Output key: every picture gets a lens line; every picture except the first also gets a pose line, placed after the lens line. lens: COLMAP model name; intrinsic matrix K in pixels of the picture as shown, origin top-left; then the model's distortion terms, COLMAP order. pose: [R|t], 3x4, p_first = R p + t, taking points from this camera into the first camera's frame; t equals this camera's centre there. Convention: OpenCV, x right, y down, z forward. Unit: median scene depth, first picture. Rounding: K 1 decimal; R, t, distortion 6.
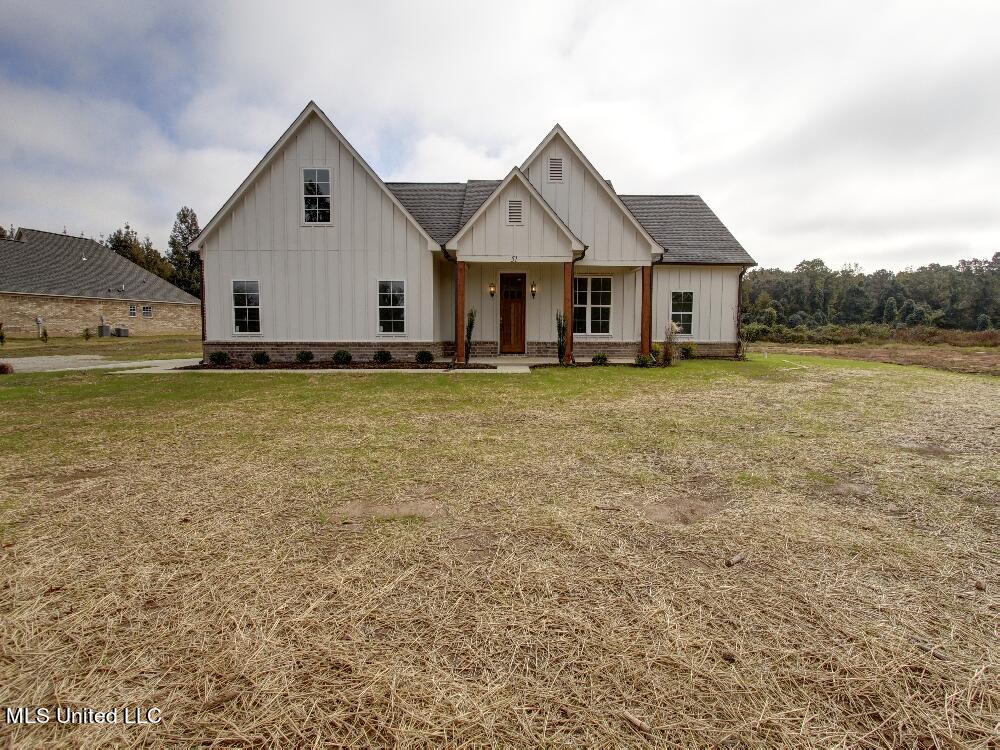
lens RADIAL K [[464.0, 0, 507.3], [0, 464.0, 356.8], [0, 0, 1]] dist [-0.002119, -0.000363]
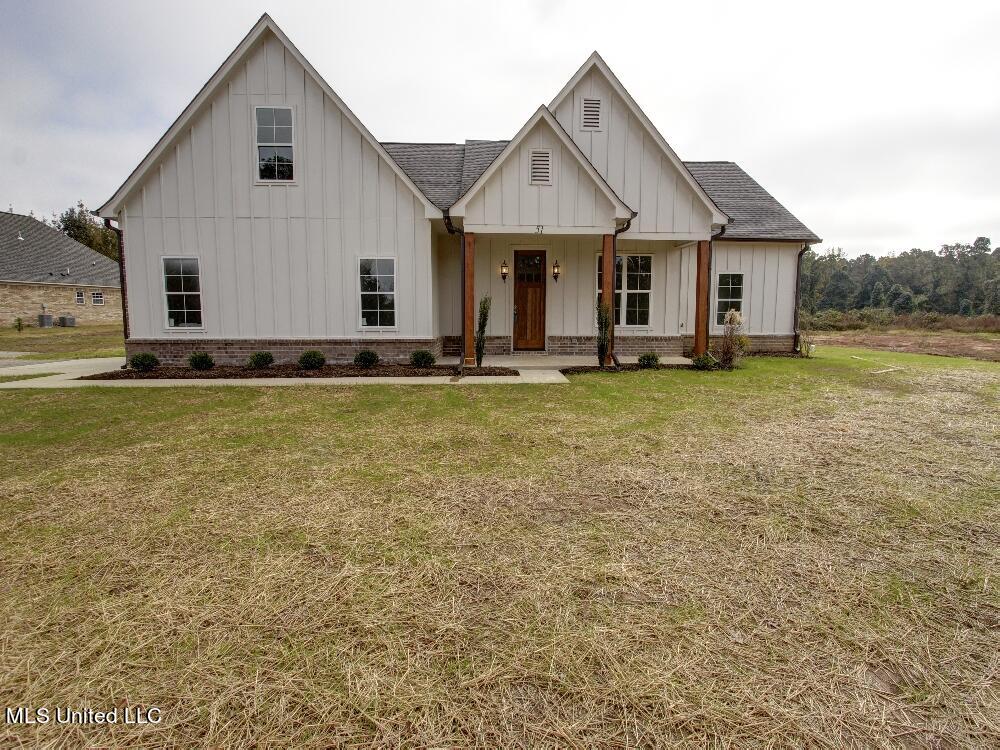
lens RADIAL K [[464.0, 0, 507.3], [0, 464.0, 356.8], [0, 0, 1]] dist [-0.002119, -0.000363]
pose [[0.999253, -0.006333, 0.038127, -0.062096], [0.005129, 0.999488, 0.031593, -0.024084], [-0.038308, -0.031373, 0.998773, 0.214041]]
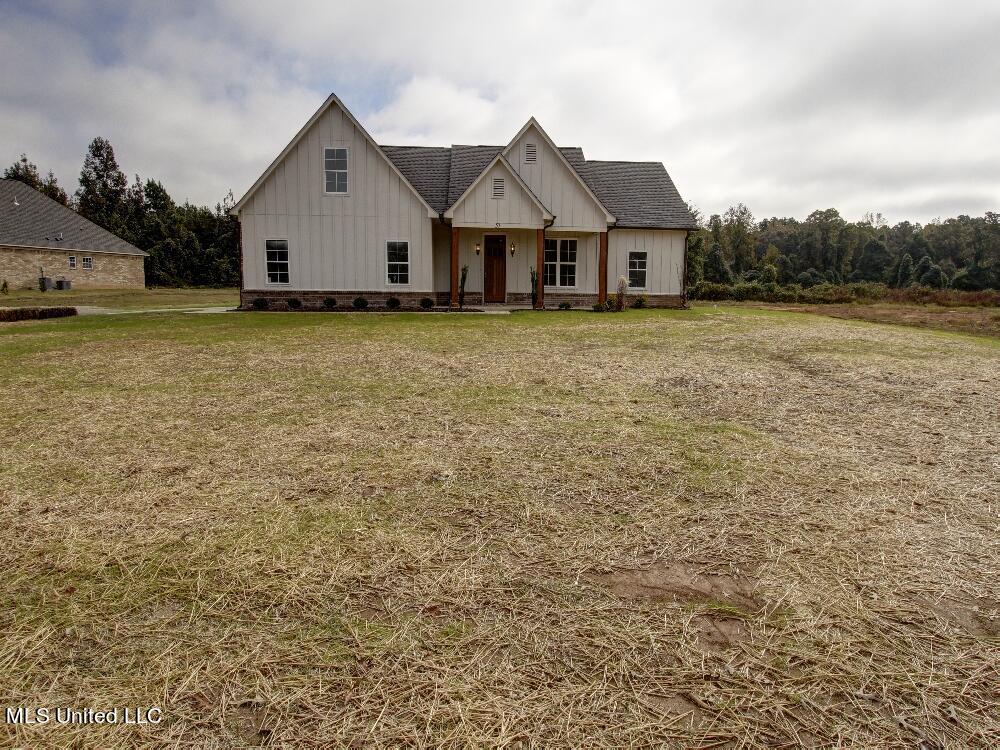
lens RADIAL K [[570.9, 0, 507.1], [0, 570.9, 352.8], [0, 0, 1]] dist [0.000552, 0.000713]
pose [[0.998477, 0.000900, 0.055159, -0.040948], [-0.003882, 0.998535, 0.053979, 0.046055], [-0.055029, -0.054111, 0.997017, -0.516250]]
